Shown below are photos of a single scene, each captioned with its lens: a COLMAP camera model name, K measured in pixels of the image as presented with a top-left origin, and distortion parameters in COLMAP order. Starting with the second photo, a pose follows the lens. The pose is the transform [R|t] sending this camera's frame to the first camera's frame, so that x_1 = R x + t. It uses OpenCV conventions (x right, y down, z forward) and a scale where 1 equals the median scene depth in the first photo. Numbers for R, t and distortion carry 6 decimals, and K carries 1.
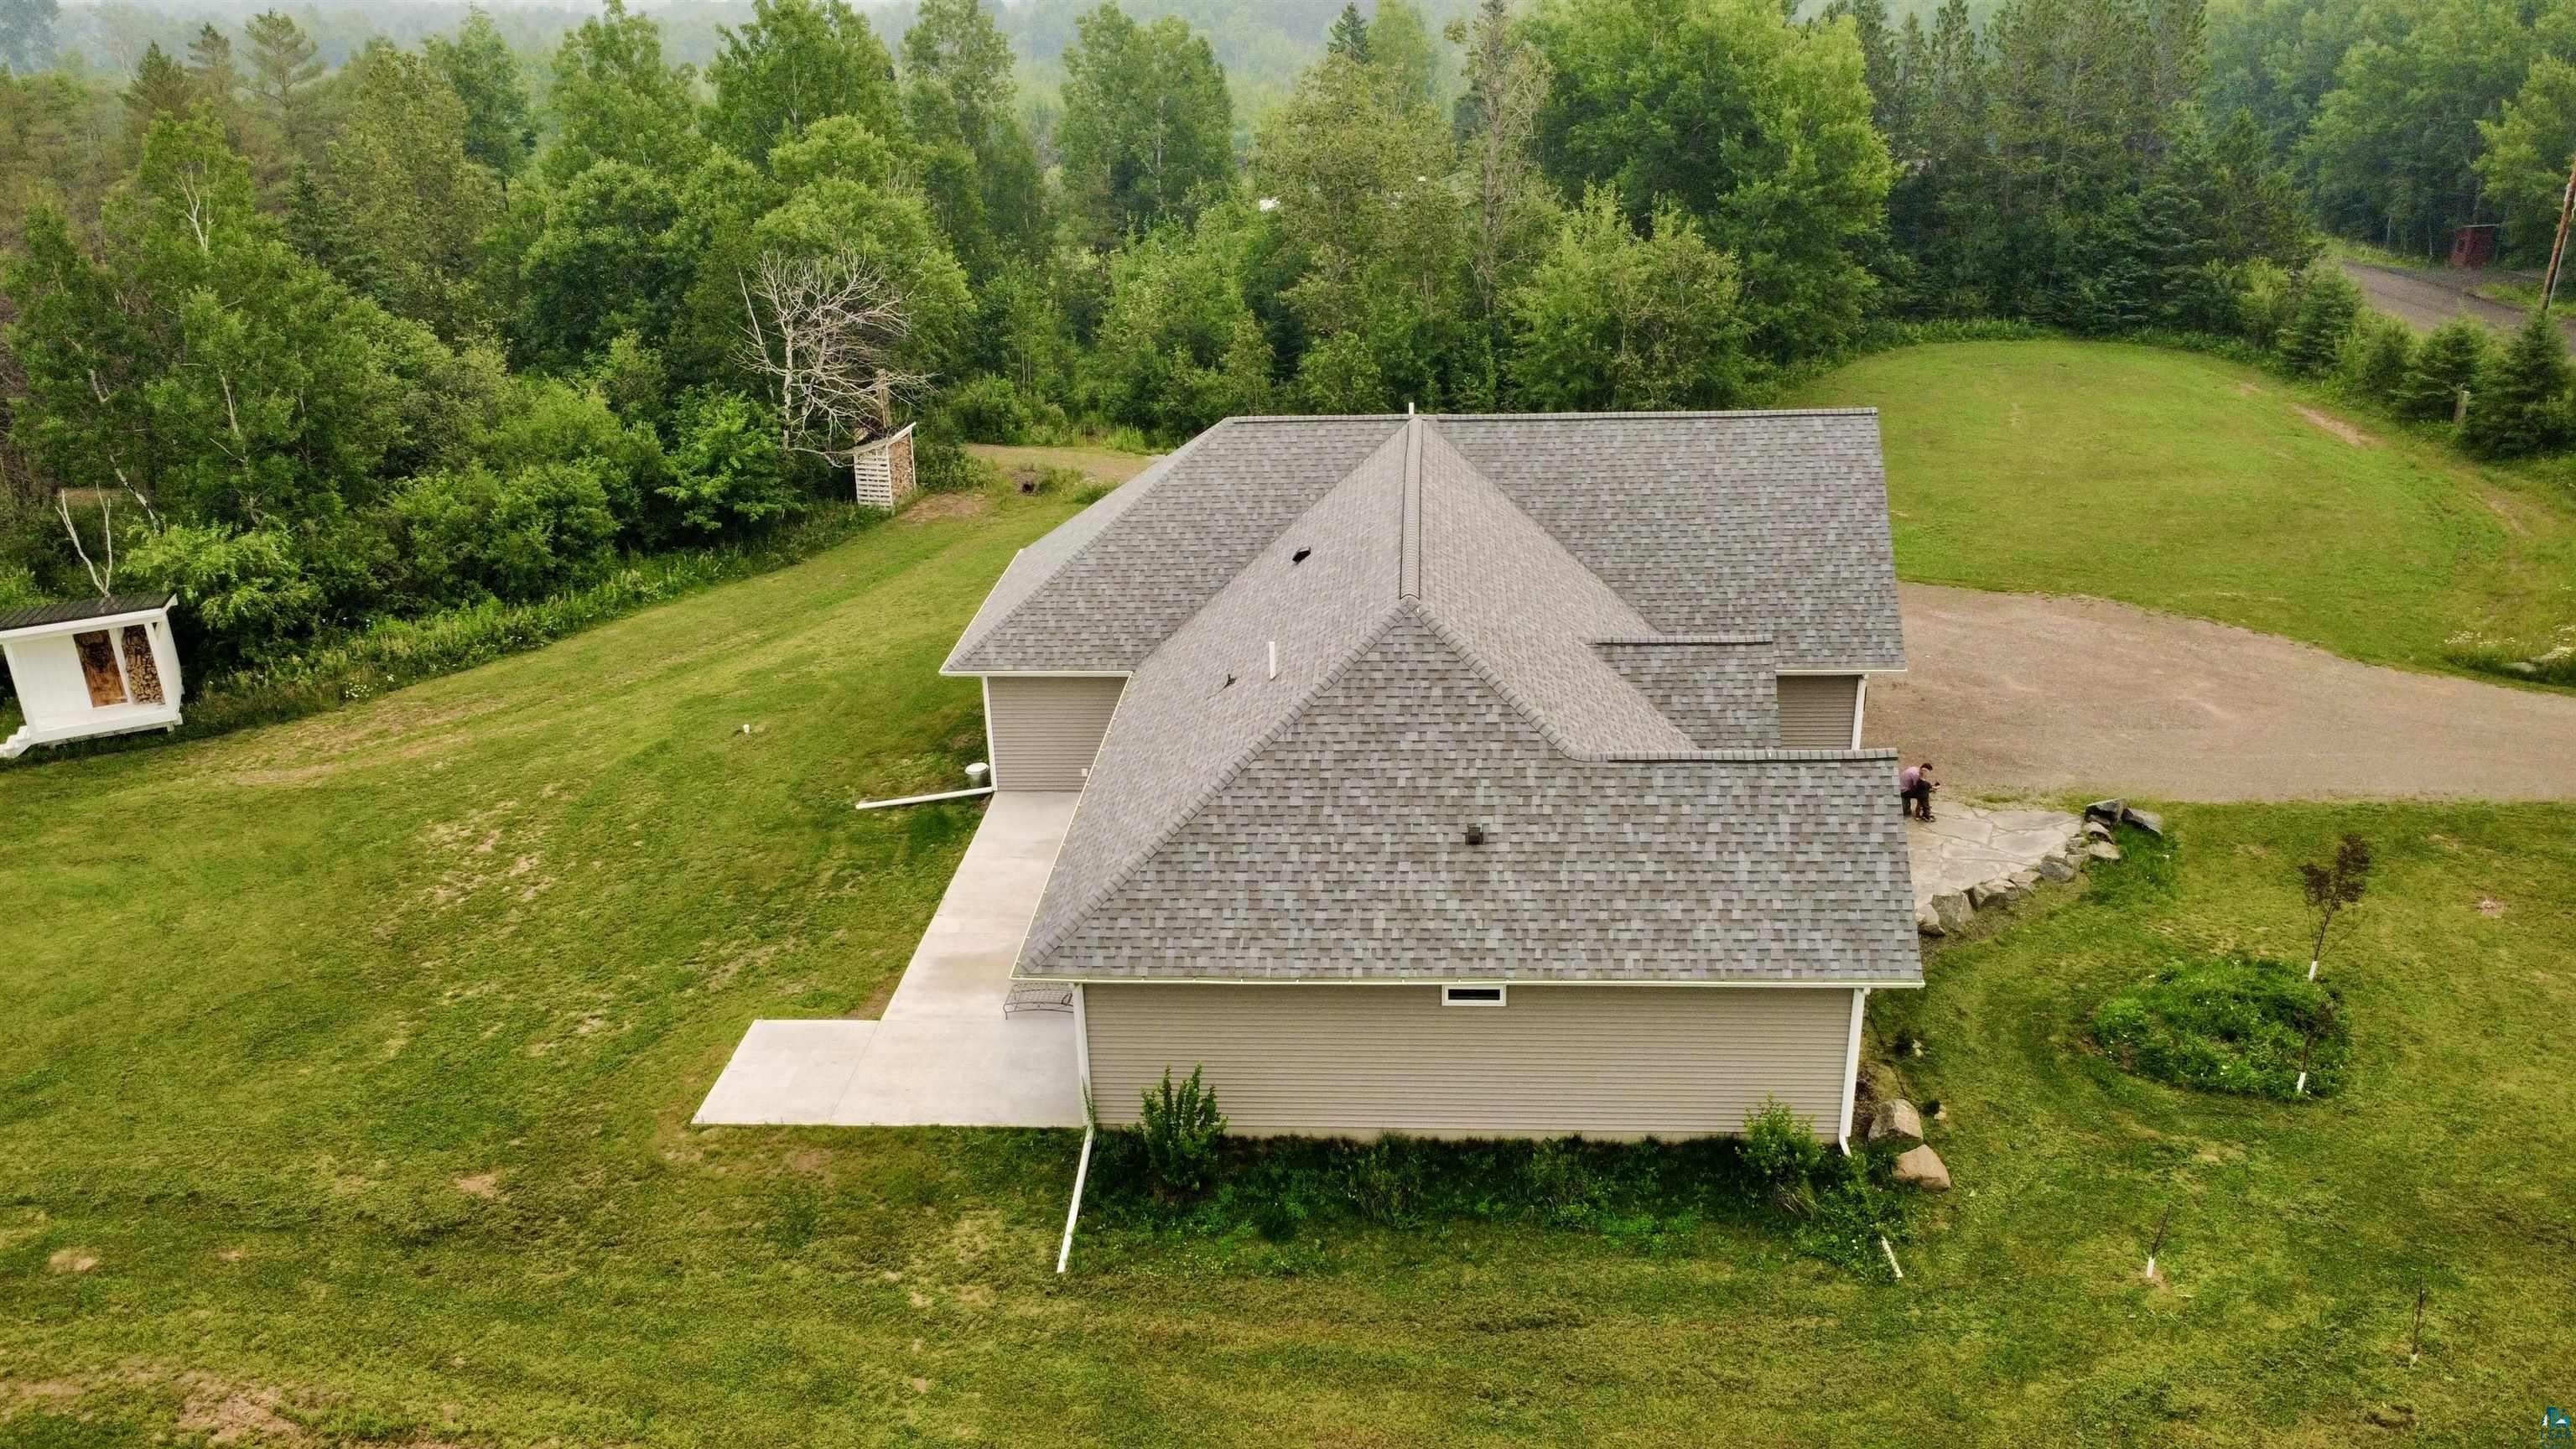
lens RADIAL K [[1867.4, 0, 1288.0], [0, 1867.4, 724.5], [0, 0, 1]] dist [0.000084, -0.001036]
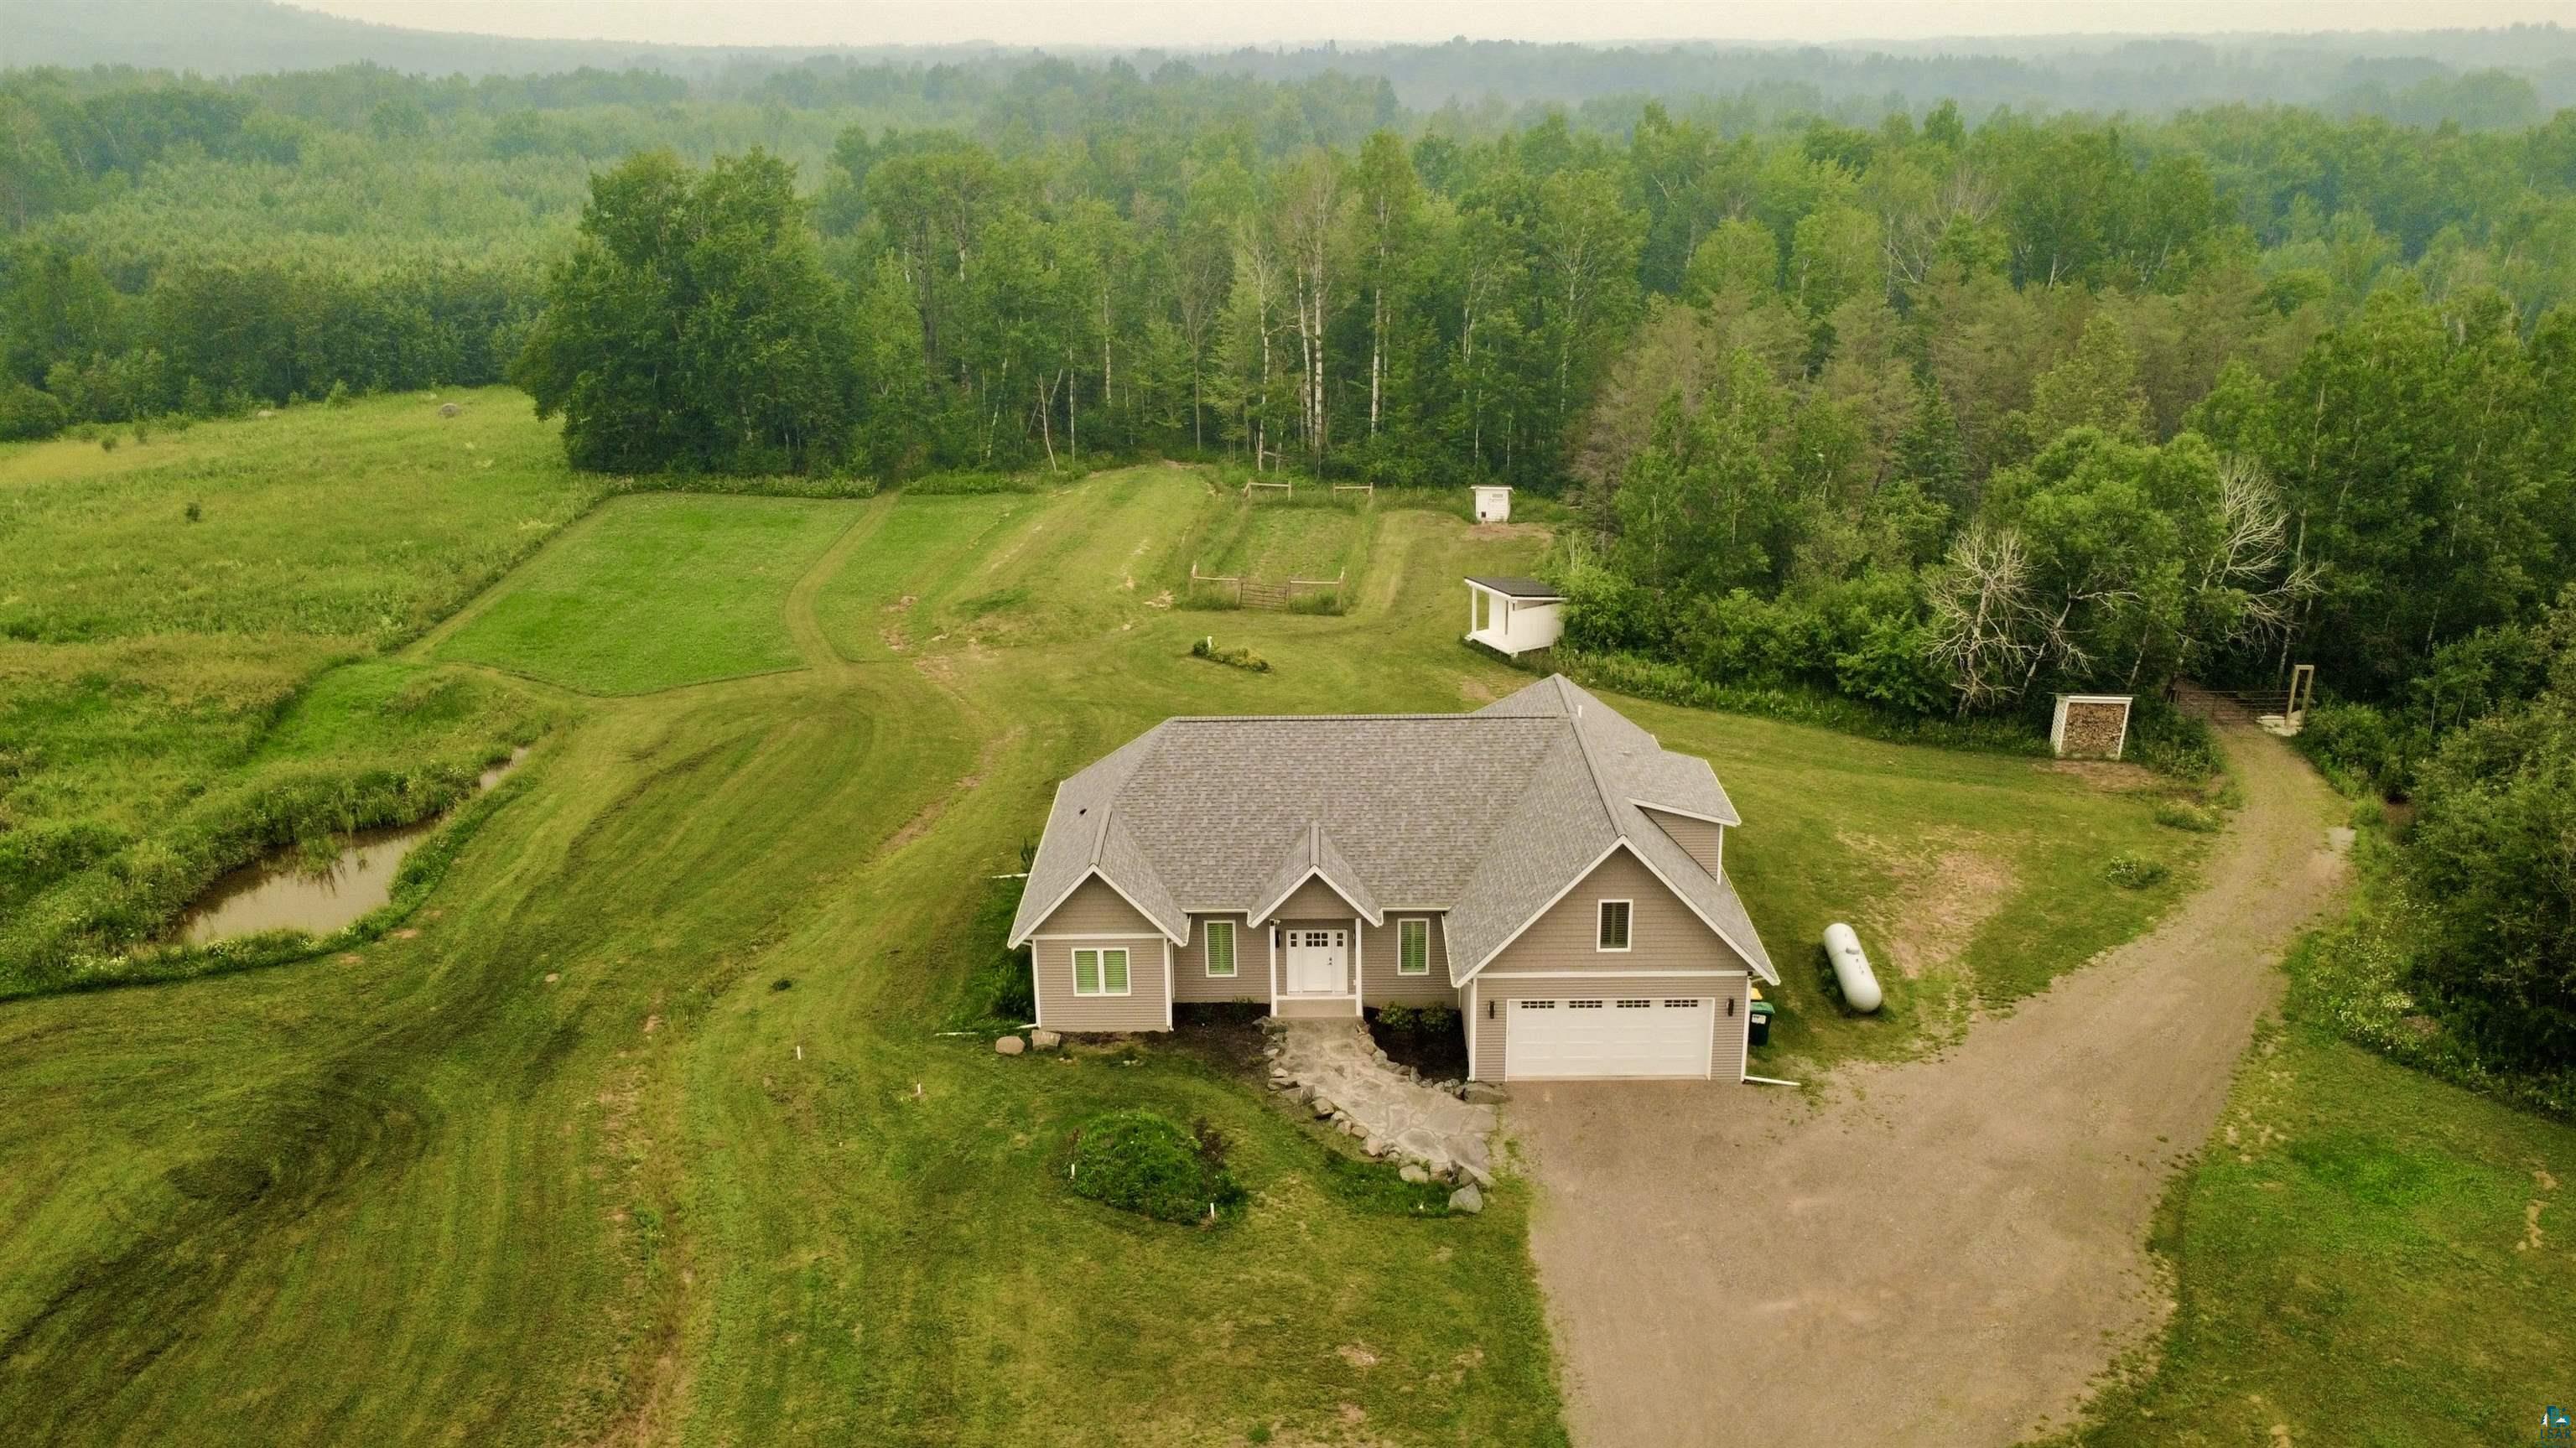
lens RADIAL K [[1898.7, 0, 1288.0], [0, 1898.7, 724.0], [0, 0, 1]] dist [-0.002297, 0.004824]
pose [[0.056748, 0.354810, -0.933215, 1.245647], [-0.364489, 0.877566, 0.311488, -0.468338], [0.929477, 0.322471, 0.179124, 0.473576]]
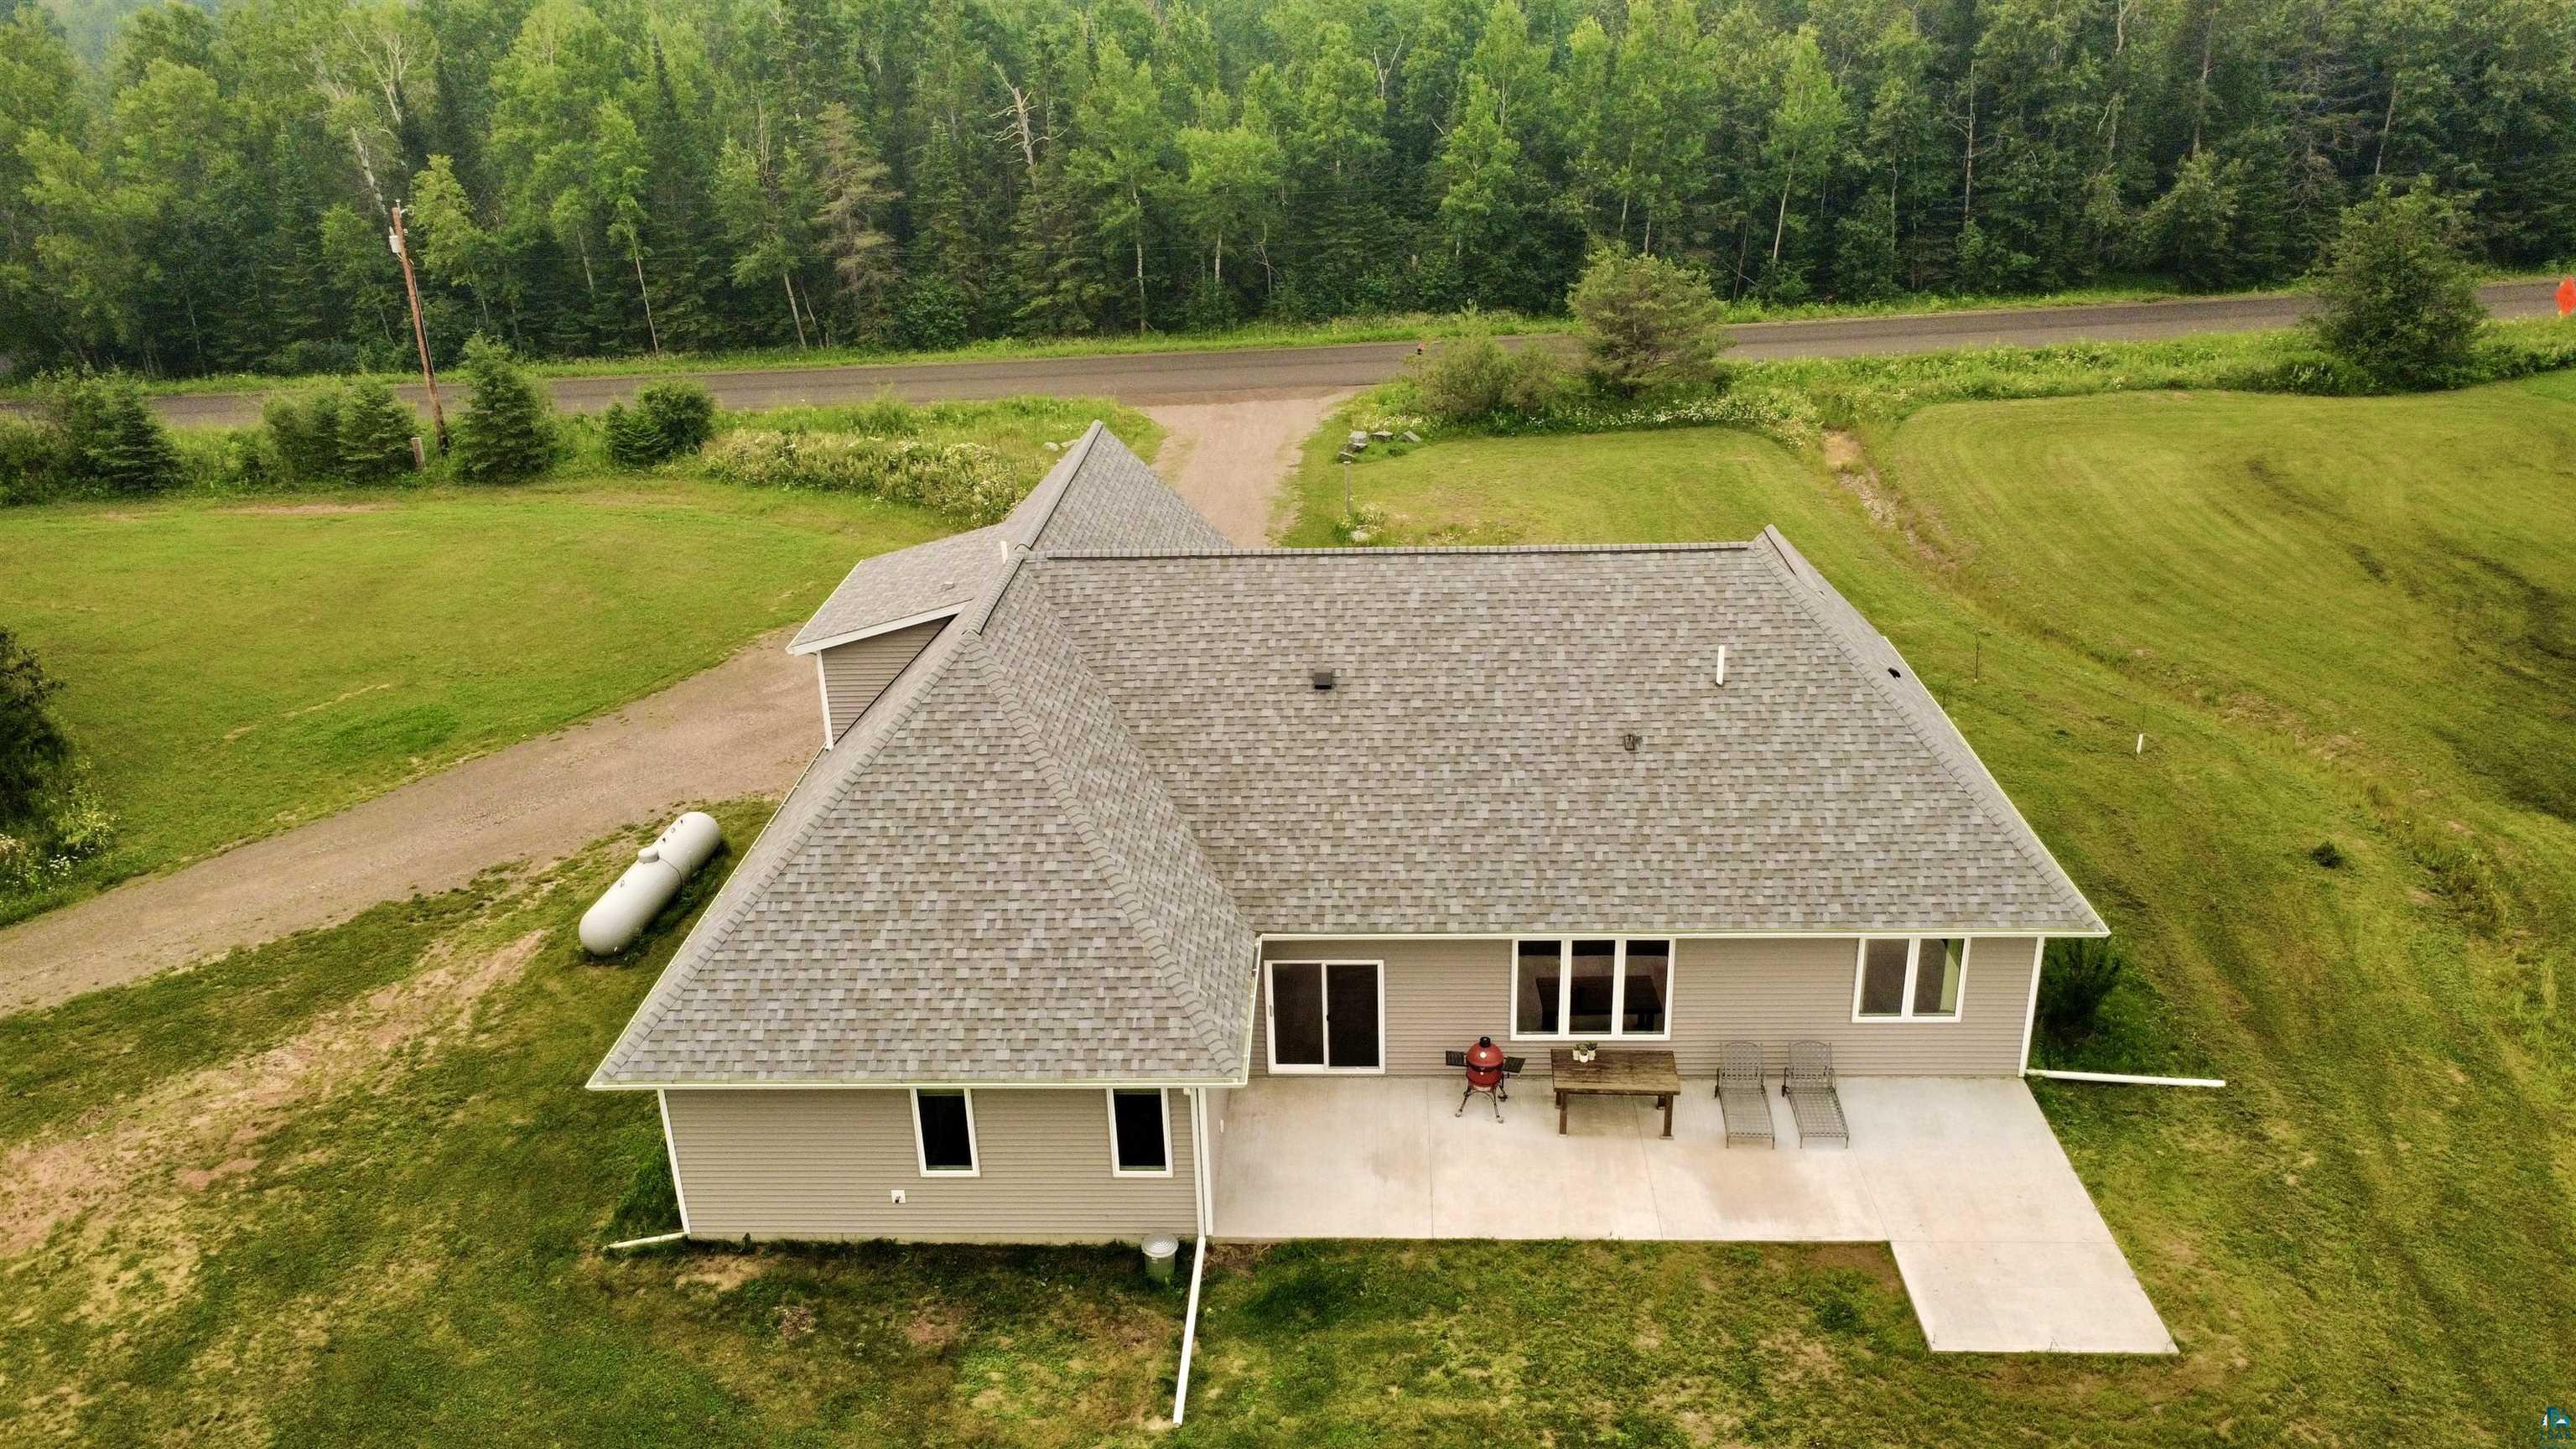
lens RADIAL K [[1867.4, 0, 1288.0], [0, 1867.4, 724.5], [0, 0, 1]] dist [0.000084, -0.001036]
pose [[-0.020644, -0.350901, 0.936185, -0.616285], [0.406011, 0.852754, 0.328582, -0.278991], [-0.913635, 0.386885, 0.124865, 0.725306]]
